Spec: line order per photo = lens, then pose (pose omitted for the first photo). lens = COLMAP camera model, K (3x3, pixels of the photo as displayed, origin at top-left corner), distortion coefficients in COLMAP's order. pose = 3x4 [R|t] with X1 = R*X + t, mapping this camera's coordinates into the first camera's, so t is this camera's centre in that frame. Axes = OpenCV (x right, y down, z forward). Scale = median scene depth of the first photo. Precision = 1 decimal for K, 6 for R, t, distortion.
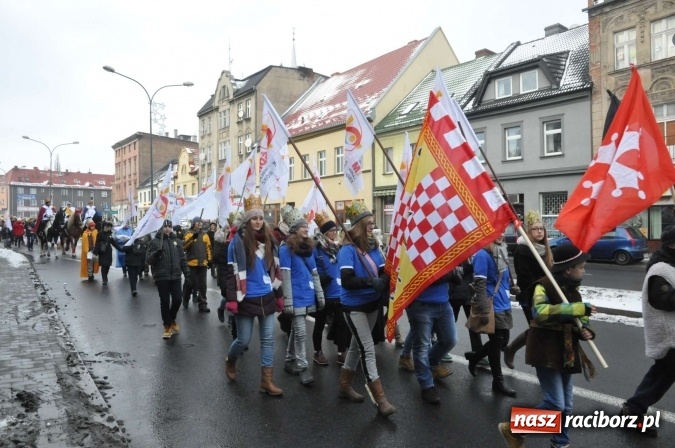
lens RADIAL K [[468.2, 0, 336.8], [0, 468.2, 227.2], [0, 0, 1]] dist [-0.117246, 0.087295]
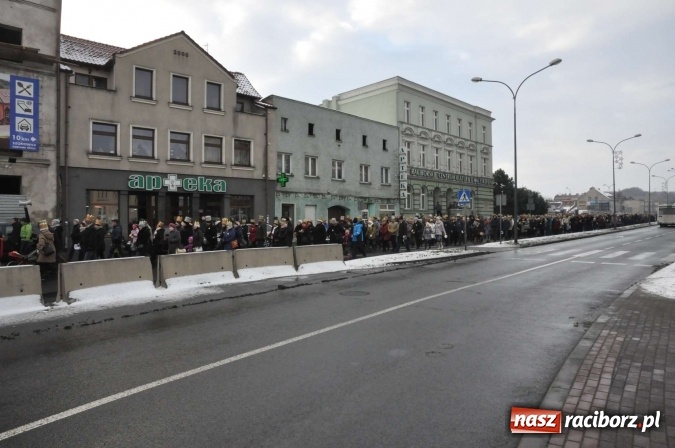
lens RADIAL K [[468.2, 0, 341.6], [0, 468.2, 224.5], [0, 0, 1]] dist [-0.117246, 0.087295]
pose [[0.111559, 0.005243, -0.993744, 0.690941], [0.002999, 0.999980, 0.005612, 0.003340], [0.993753, -0.003606, 0.111541, -0.158138]]
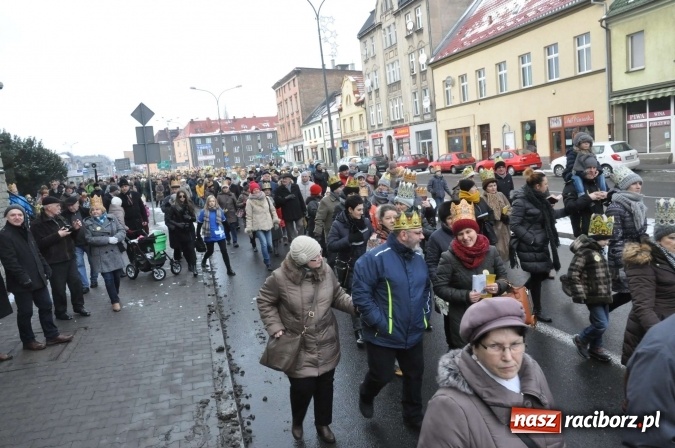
lens RADIAL K [[465.7, 0, 336.8], [0, 465.7, 227.6], [0, 0, 1]] dist [-0.119358, 0.085719]
pose [[0.941450, -0.038729, -0.334921, -0.066440], [0.091531, 0.985432, 0.143338, -0.011177], [0.324491, -0.165602, 0.931280, 0.113360]]
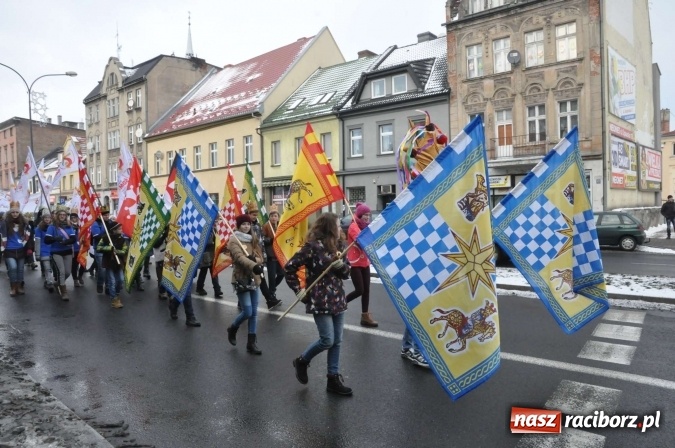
lens RADIAL K [[465.7, 0, 338.1], [0, 465.7, 227.1], [0, 0, 1]] dist [-0.119358, 0.085719]
pose [[0.977509, -0.019082, 0.210030, 0.015664], [0.013920, 0.999564, 0.026027, -0.000451], [-0.210435, -0.022518, 0.977349, -0.038139]]
